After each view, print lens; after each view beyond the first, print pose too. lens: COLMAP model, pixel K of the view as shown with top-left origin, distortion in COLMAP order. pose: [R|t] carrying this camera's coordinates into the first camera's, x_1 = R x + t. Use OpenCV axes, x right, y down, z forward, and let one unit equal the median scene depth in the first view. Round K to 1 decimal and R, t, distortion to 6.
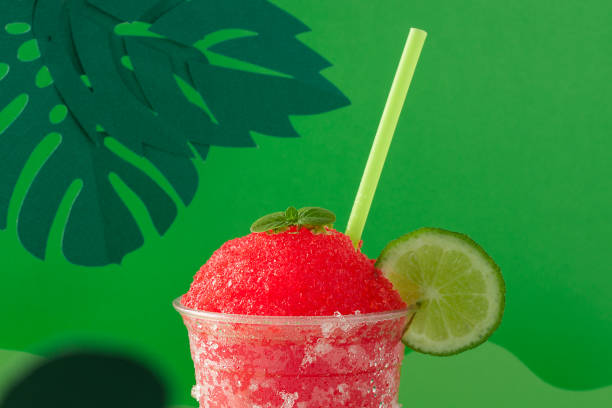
lens RADIAL K [[1287.8, 0, 301.8], [0, 1287.8, 202.8], [0, 0, 1]] dist [0.848718, 0.000000]
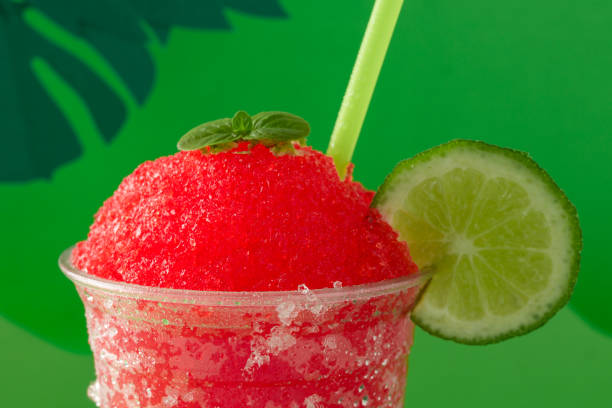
lens RADIAL K [[1287.8, 0, 304.6], [0, 1287.8, 209.6], [0, 0, 1]] dist [0.848718, 0.000000]
pose [[0.999791, 0.007536, -0.019014, 0.036714], [-0.005982, 0.996736, 0.080508, 0.000092], [0.019558, -0.080378, 0.996573, 0.371387]]
